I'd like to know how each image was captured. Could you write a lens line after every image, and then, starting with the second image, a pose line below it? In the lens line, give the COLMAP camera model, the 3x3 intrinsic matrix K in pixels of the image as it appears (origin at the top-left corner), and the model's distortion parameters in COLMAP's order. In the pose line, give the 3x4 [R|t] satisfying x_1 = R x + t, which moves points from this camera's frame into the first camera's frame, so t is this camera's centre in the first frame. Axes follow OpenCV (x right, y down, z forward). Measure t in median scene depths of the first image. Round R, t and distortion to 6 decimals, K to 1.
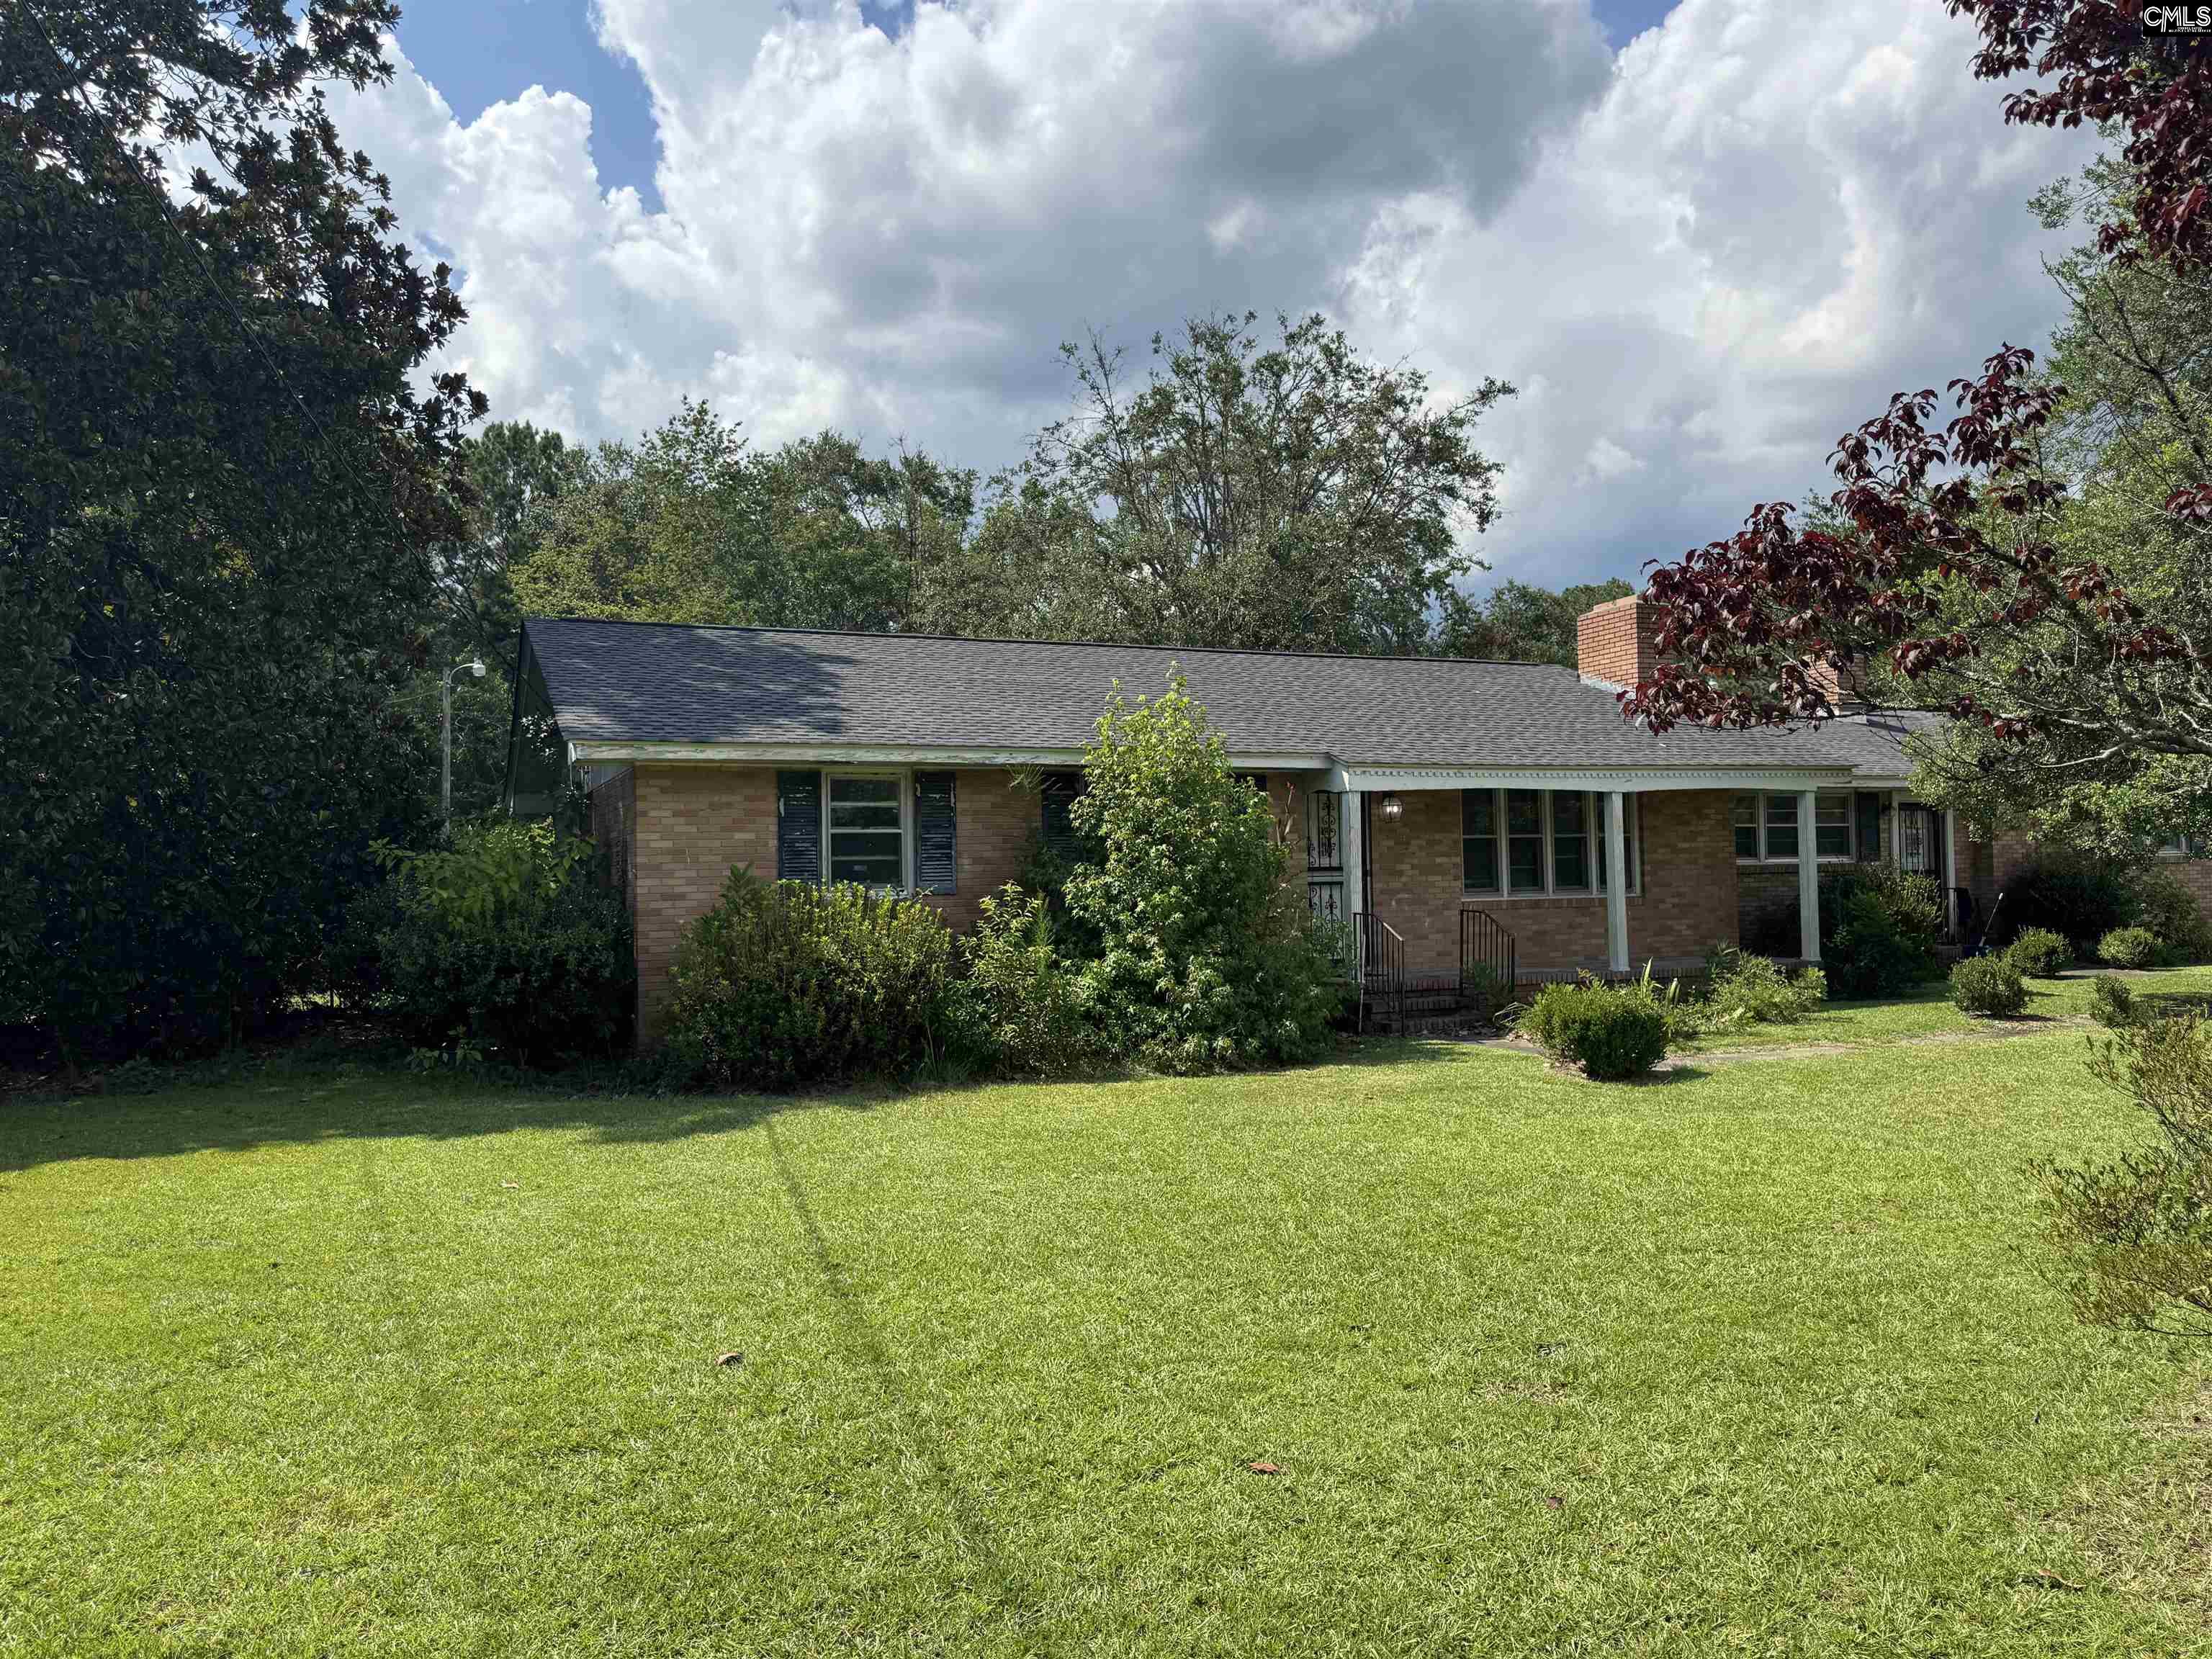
lens RADIAL K [[1553.5, 0, 1108.1], [0, 1553.5, 833.2], [0, 0, 1]] dist [-0.042346, -0.017205]
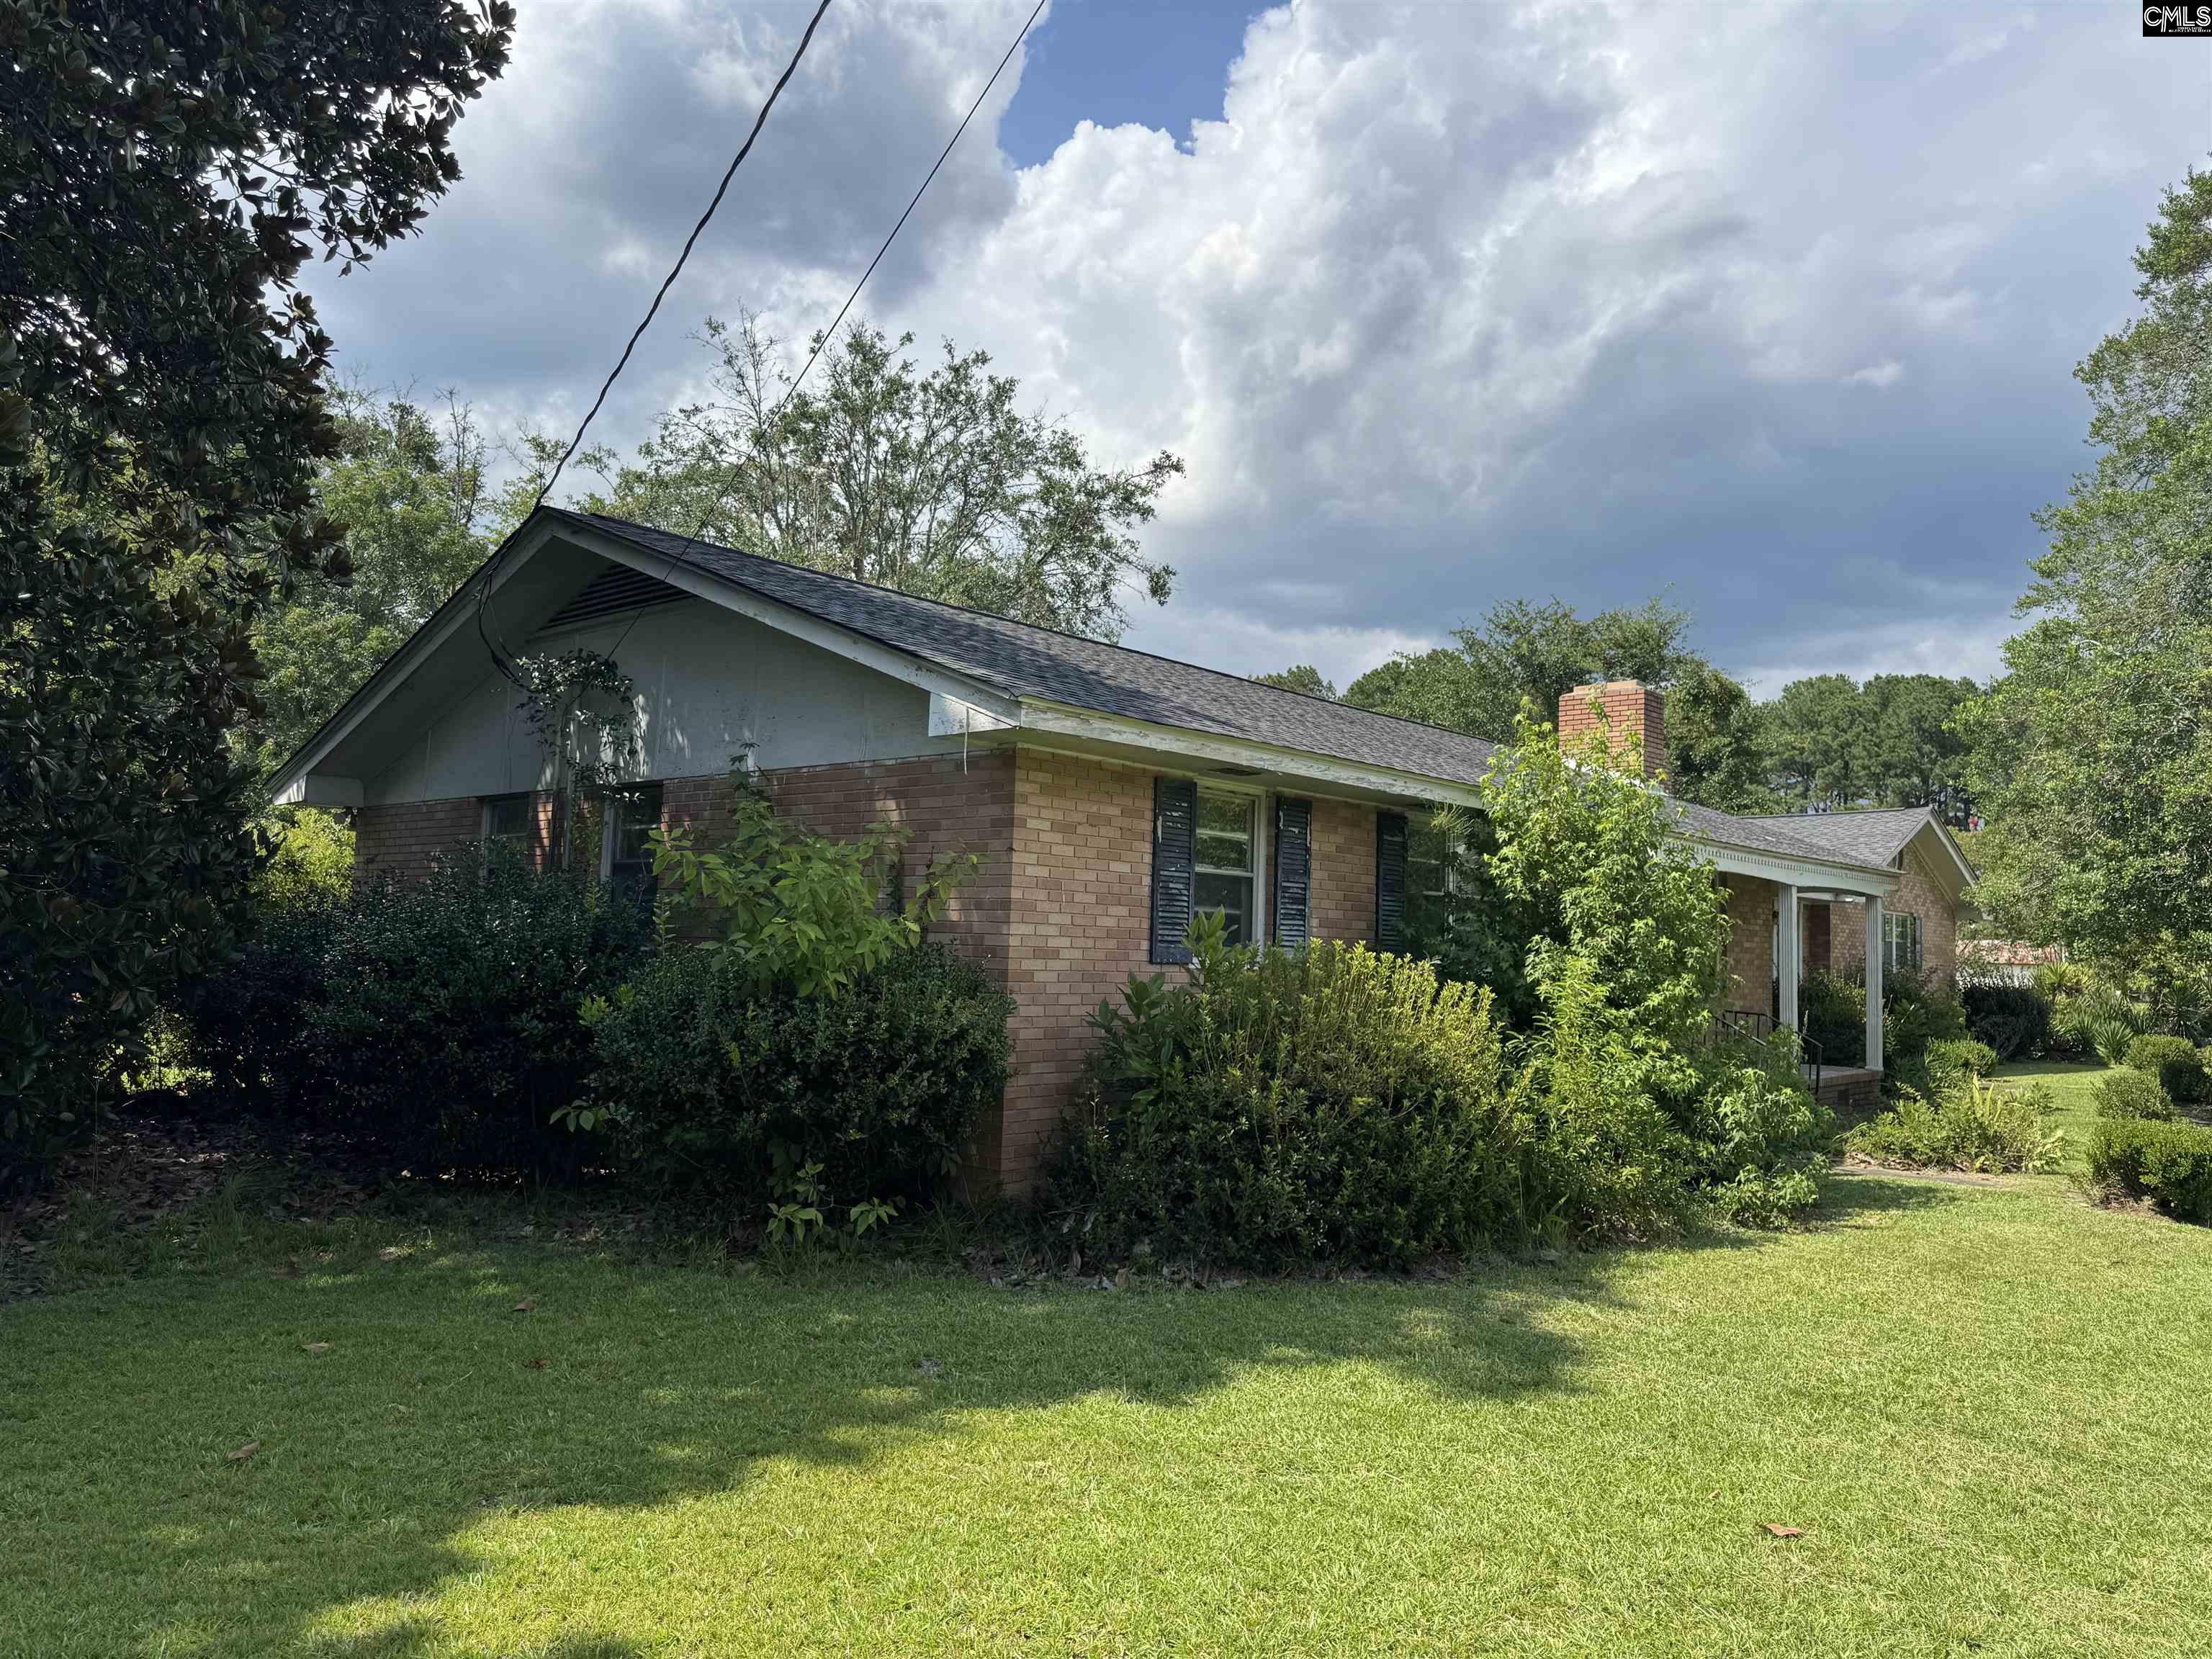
lens RADIAL K [[1532.1, 0, 1092.1], [0, 1532.1, 825.5], [0, 0, 1]] dist [-0.000509, -0.010774]
pose [[0.885271, 0.082178, 0.457757, -0.754225], [-0.057304, 0.996039, -0.067989, 0.040574], [-0.461531, 0.033957, 0.886474, 0.553480]]
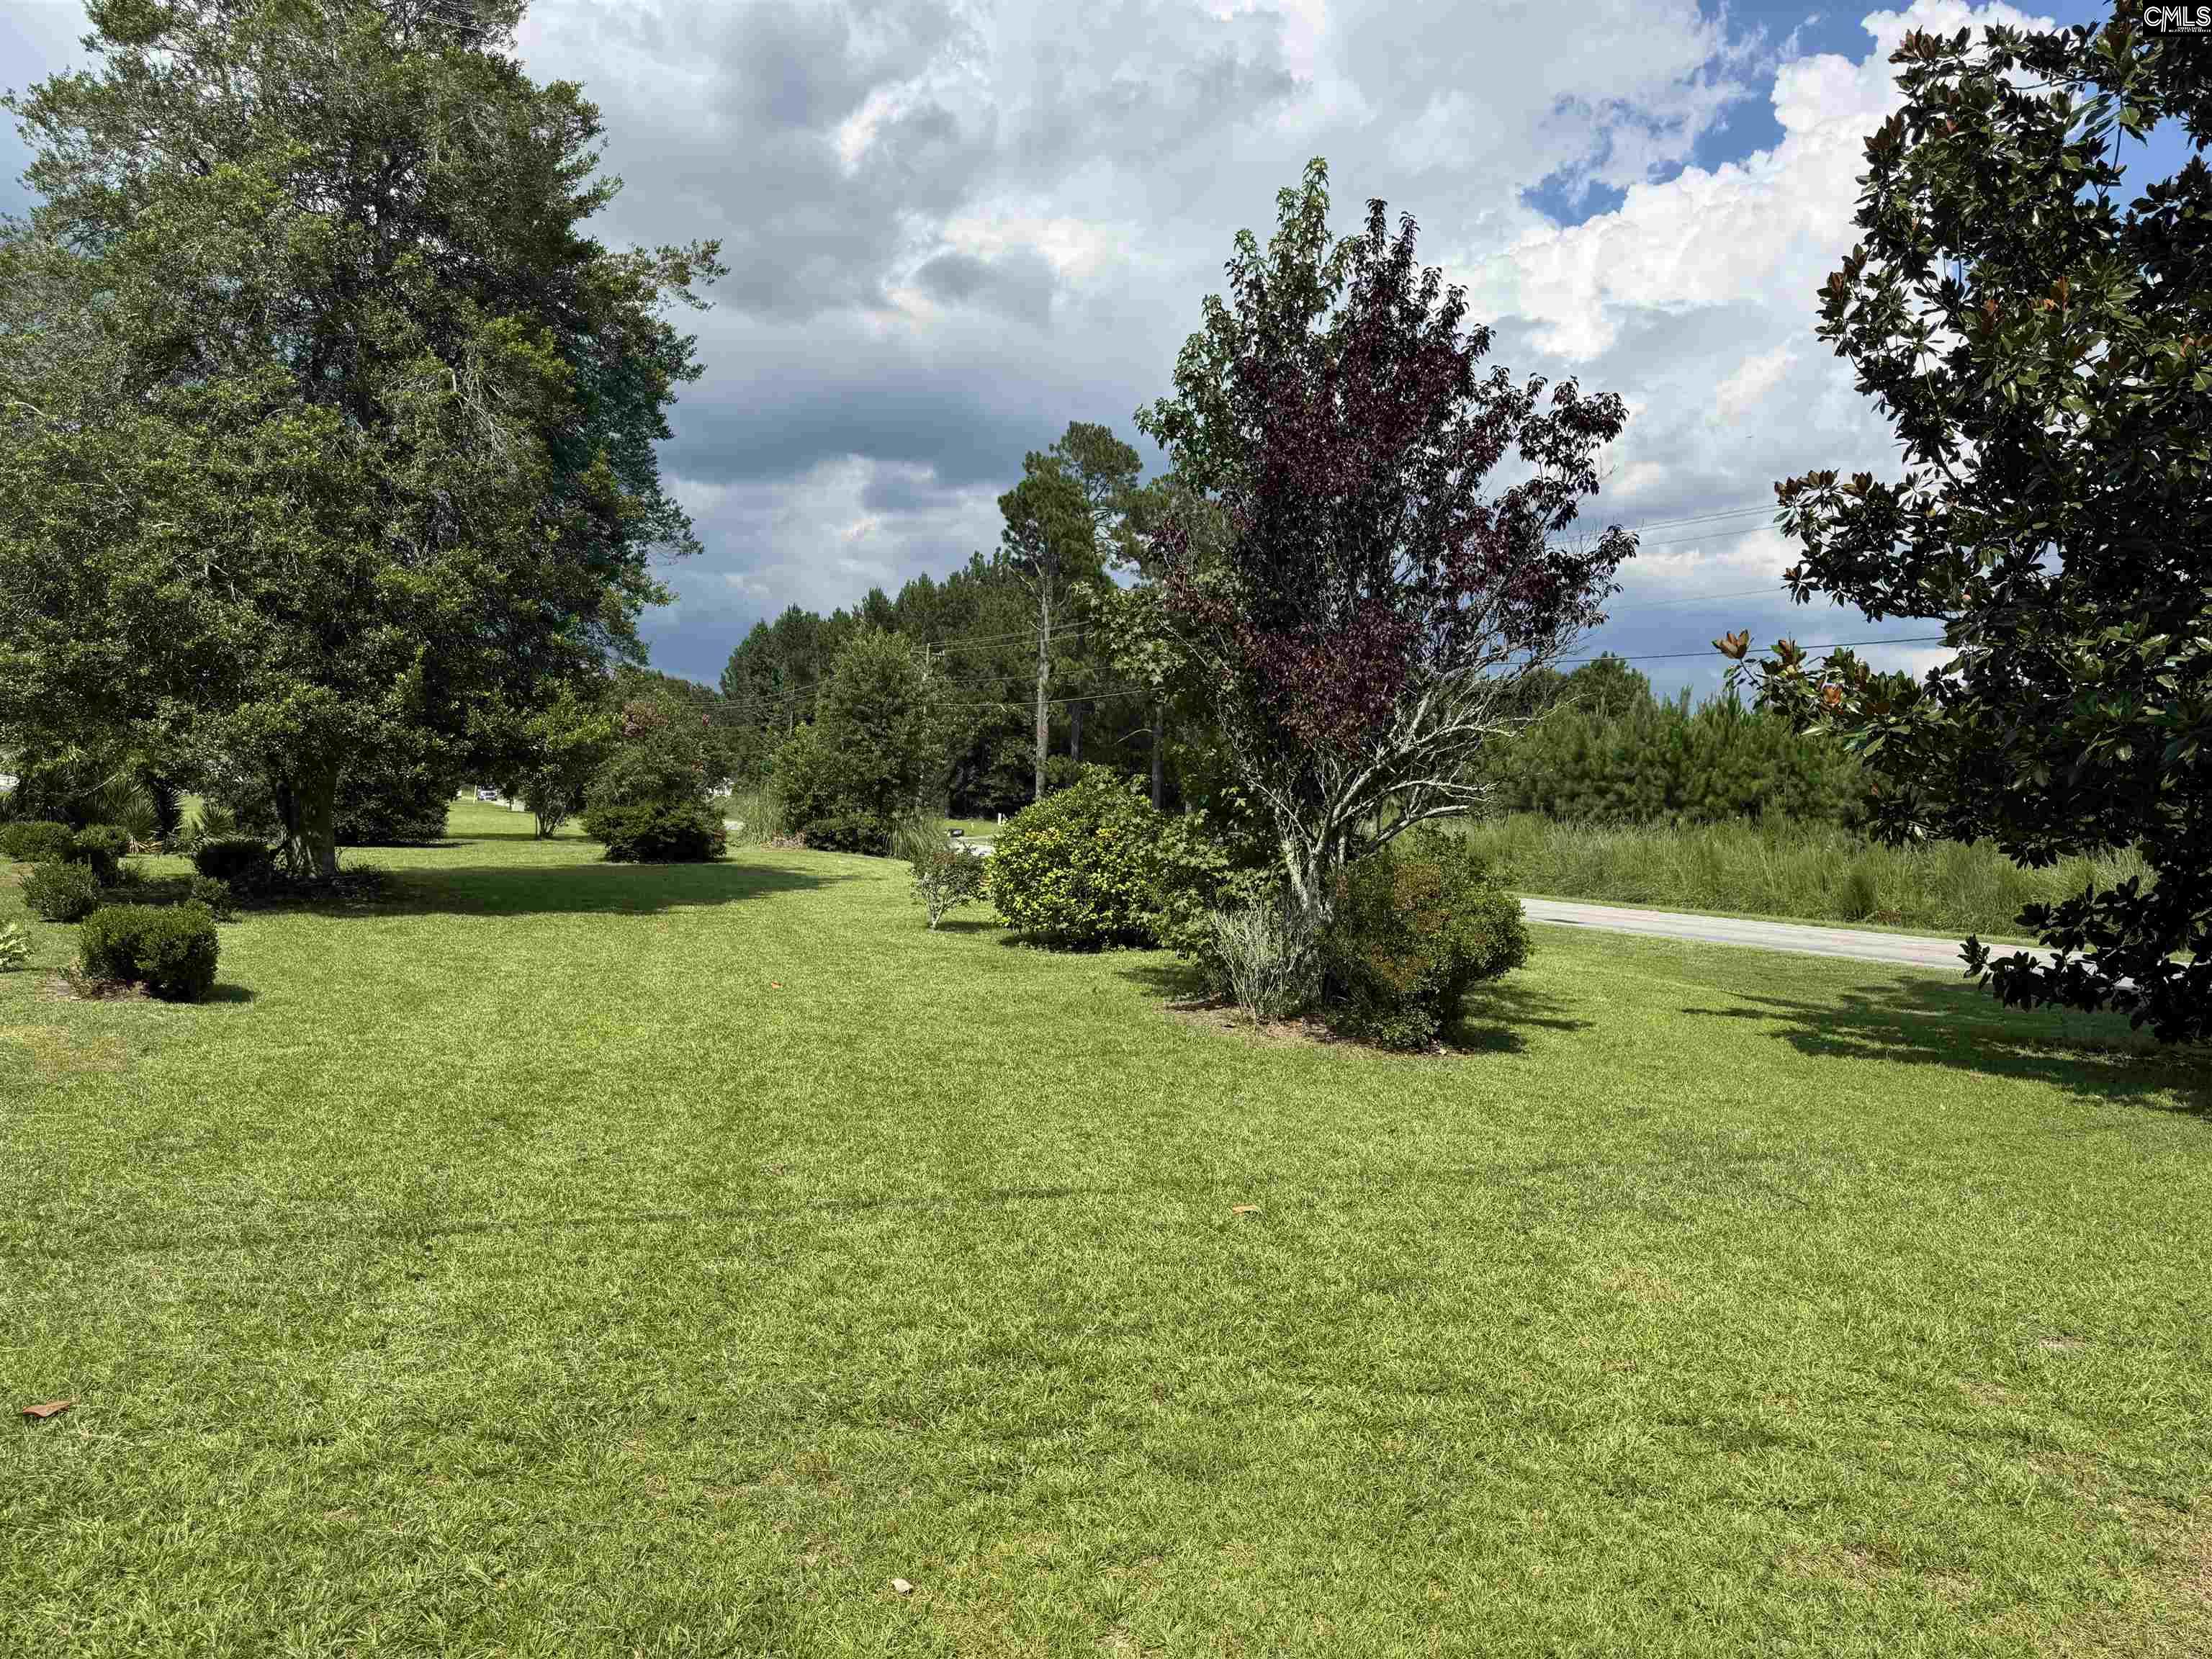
lens RADIAL K [[1558.8, 0, 1106.0], [0, 1558.8, 829.5], [0, 0, 1]] dist [0.000444, -0.000220]
pose [[-0.142217, -0.000903, 0.989835, -0.782171], [-0.060292, 0.998151, -0.007752, 0.044217], [-0.987998, -0.060782, -0.142008, 0.662939]]
